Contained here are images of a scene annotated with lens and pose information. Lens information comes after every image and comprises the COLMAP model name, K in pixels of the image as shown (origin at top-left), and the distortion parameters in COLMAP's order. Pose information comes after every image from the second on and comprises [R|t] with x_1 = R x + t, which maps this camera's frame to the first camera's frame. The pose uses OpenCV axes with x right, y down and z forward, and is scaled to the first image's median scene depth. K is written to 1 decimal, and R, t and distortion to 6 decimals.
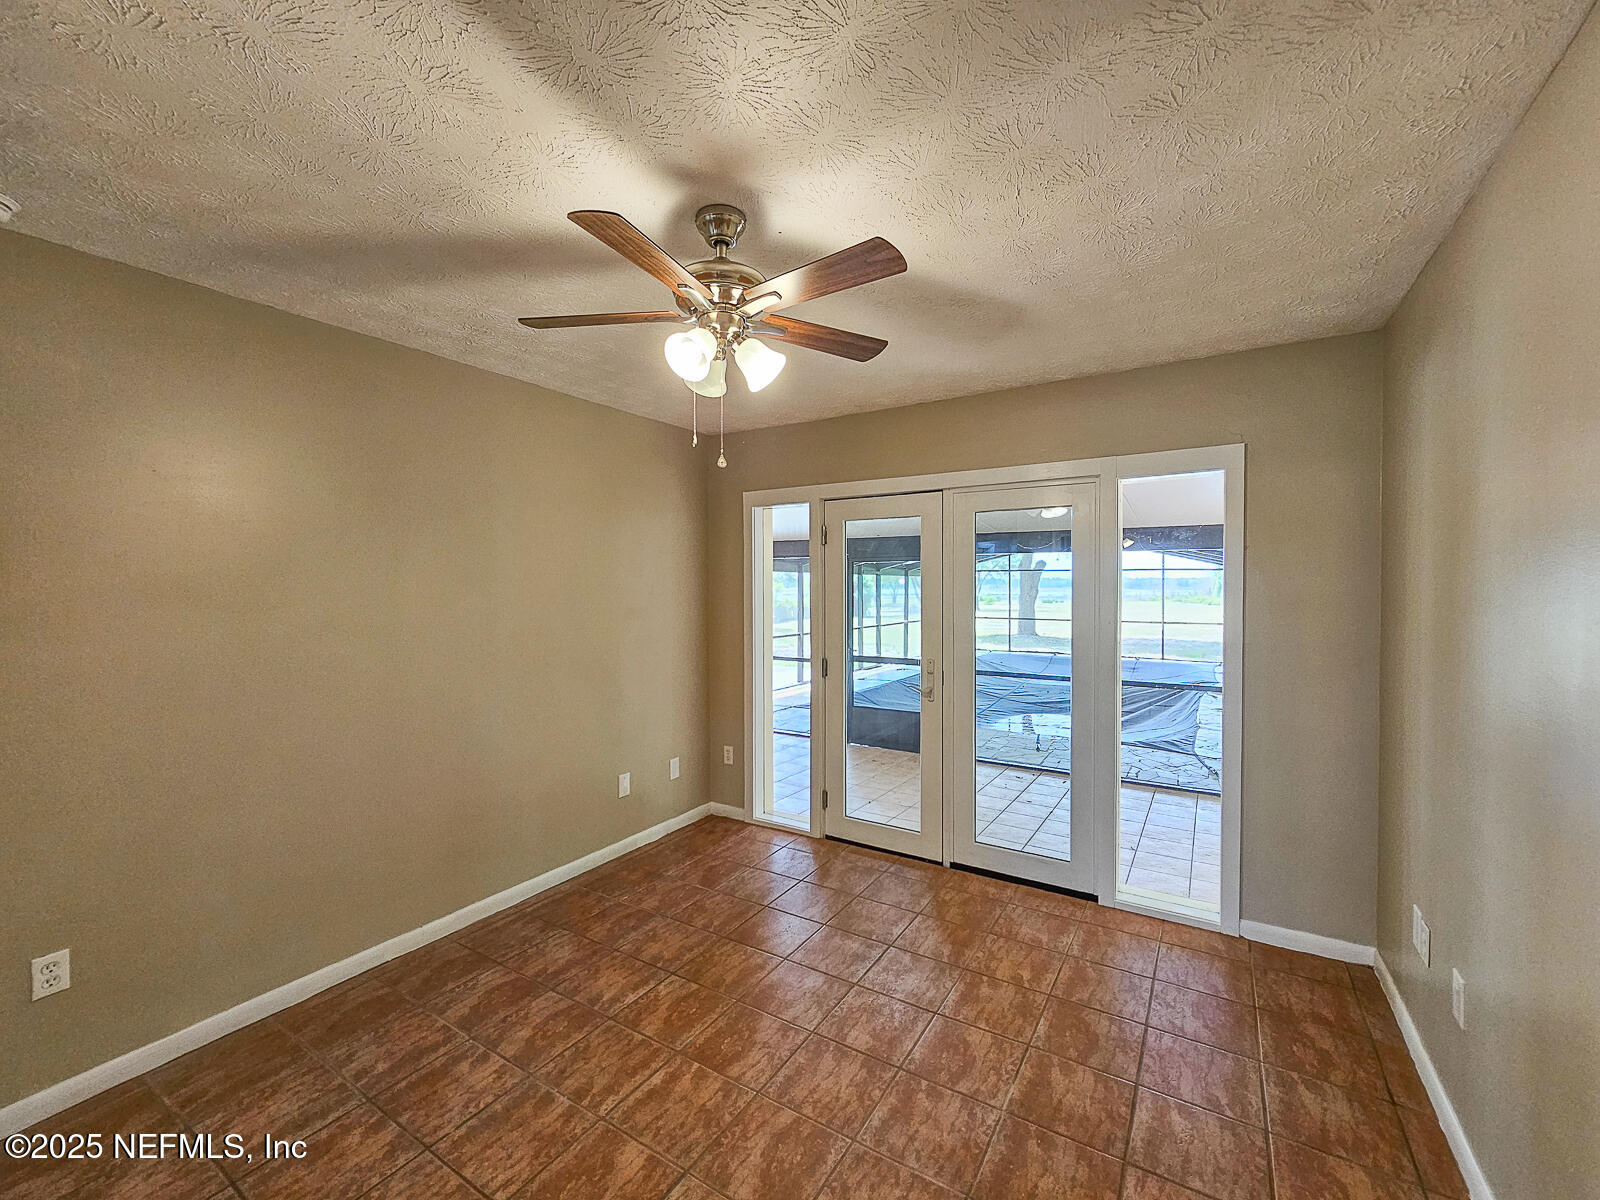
lens RADIAL K [[668.9, 0, 794.0], [0, 668.9, 591.1], [0, 0, 1]] dist [-0.000253, -0.000016]
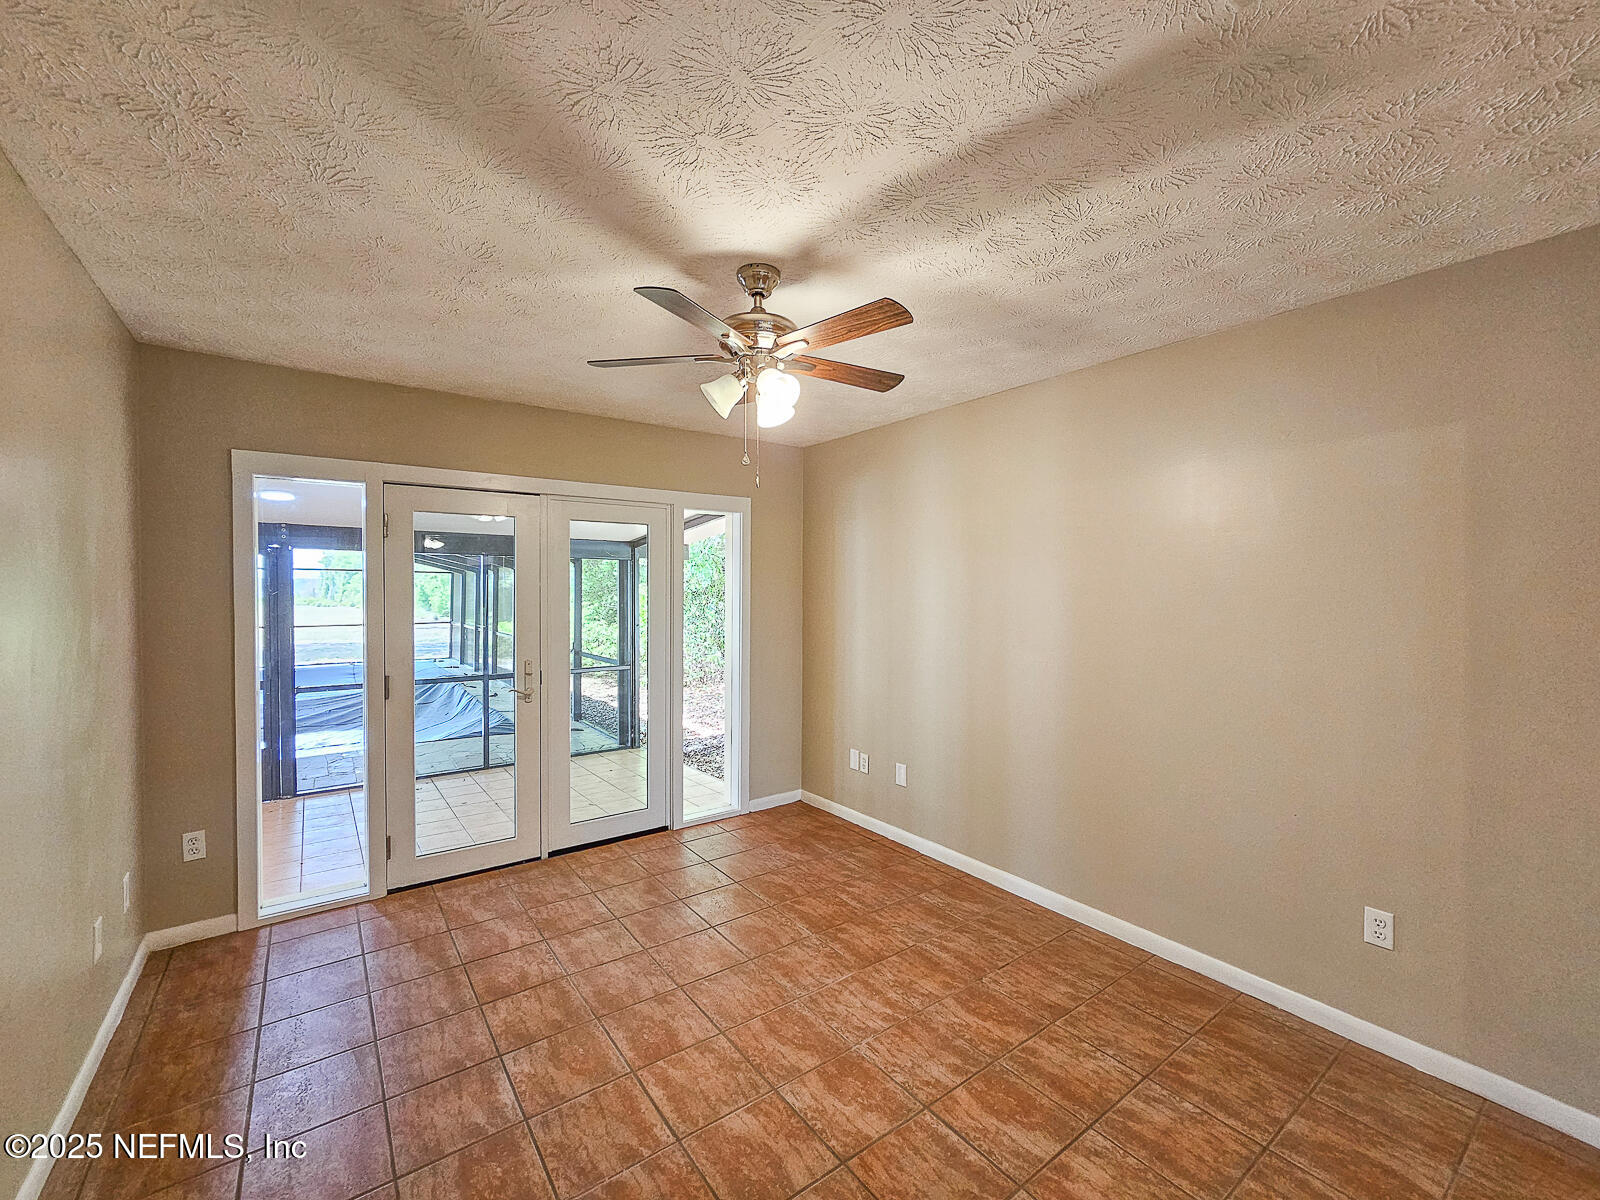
lens RADIAL K [[664.6, 0, 797.2], [0, 664.6, 599.2], [0, 0, 1]] dist [0.000026, -0.000352]
pose [[0.362703, -0.012784, 0.931817, -0.714221], [0.003362, 0.999917, 0.012409, -0.002145], [-0.931899, -0.001368, 0.362716, 0.318193]]
